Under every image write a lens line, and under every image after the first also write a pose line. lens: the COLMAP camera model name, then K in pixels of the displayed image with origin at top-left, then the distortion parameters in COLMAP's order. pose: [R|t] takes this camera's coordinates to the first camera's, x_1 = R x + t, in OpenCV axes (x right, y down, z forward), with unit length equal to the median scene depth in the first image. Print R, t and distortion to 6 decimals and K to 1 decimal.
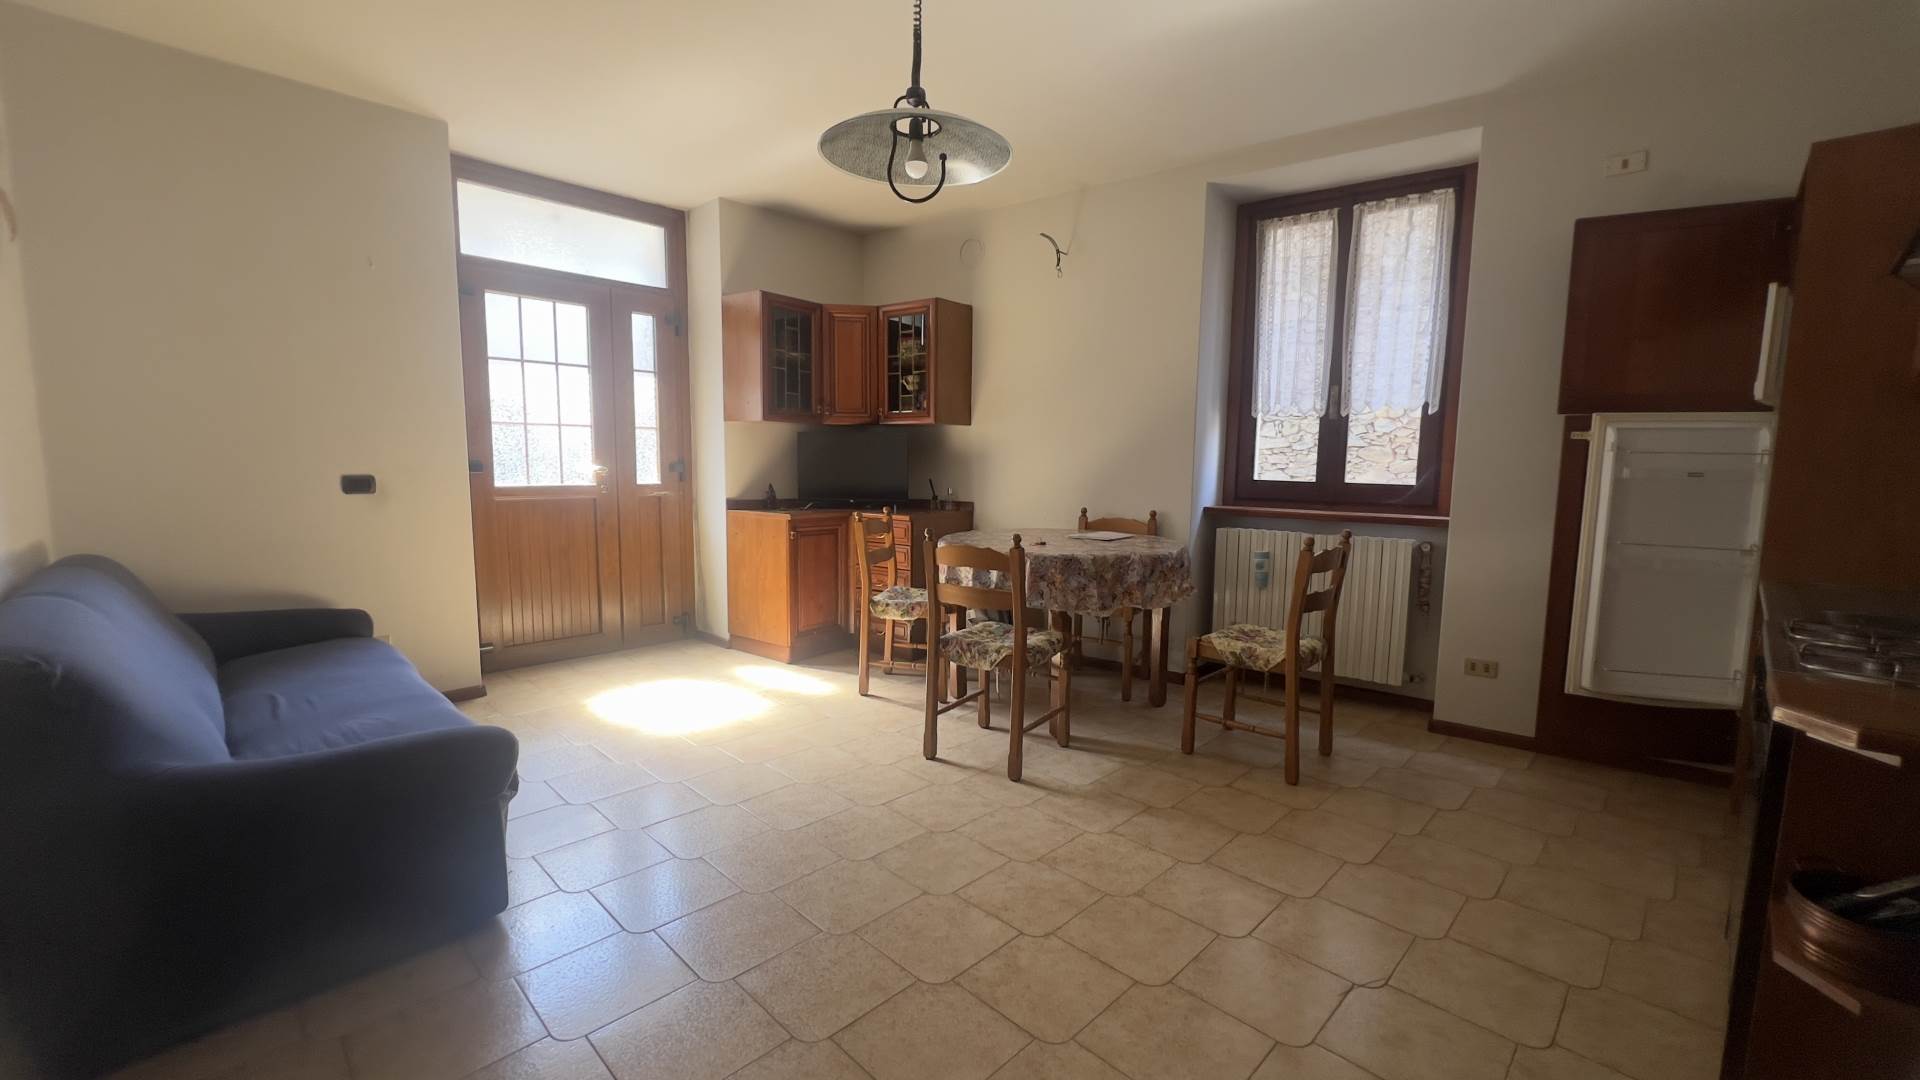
lens RADIAL K [[769.6, 0, 962.4], [0, 769.6, 542.8], [0, 0, 1]] dist [-0.002893, 0.001136]
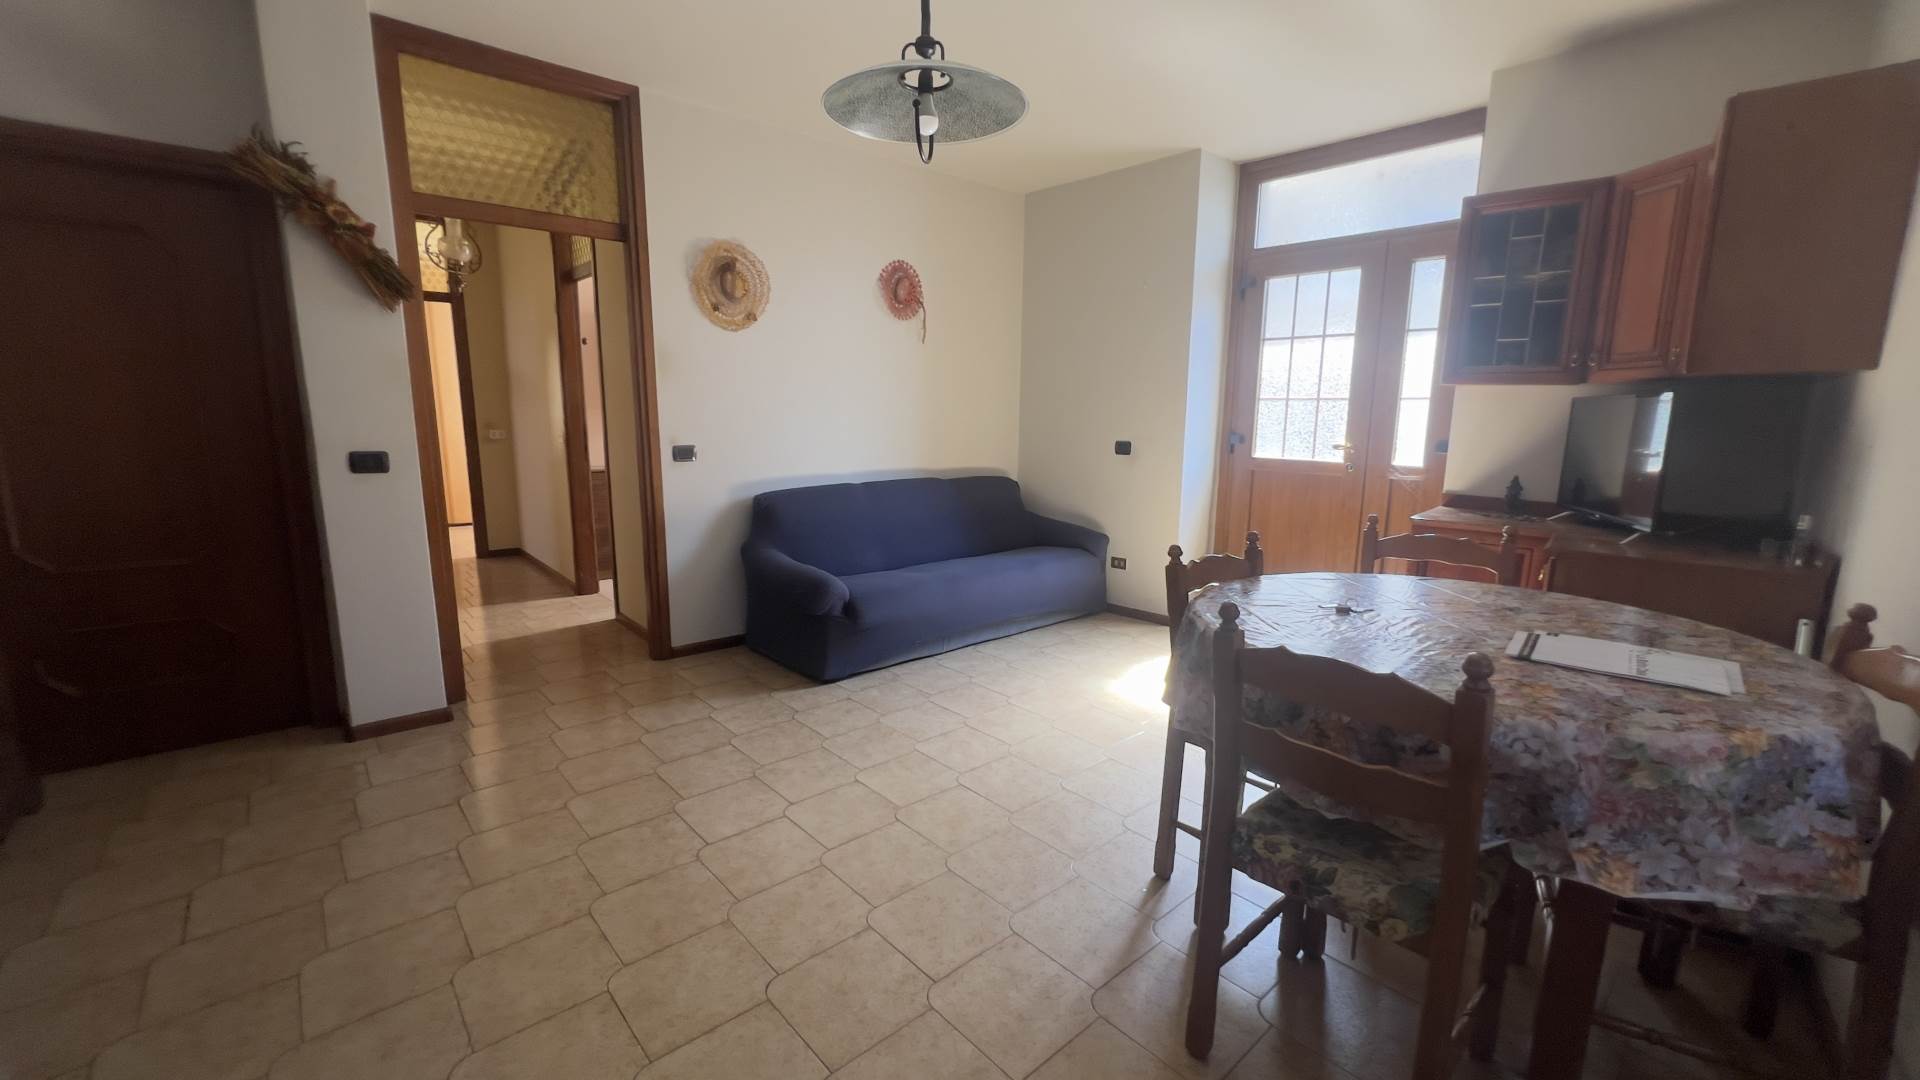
lens RADIAL K [[762.1, 0, 955.3], [0, 762.1, 549.1], [0, 0, 1]] dist [0.000128, 0.000372]
pose [[-0.070582, 0.167829, -0.983286, 0.522763], [-0.122049, 0.976885, 0.175497, -0.083995], [0.990011, 0.132396, -0.048467, 0.641775]]
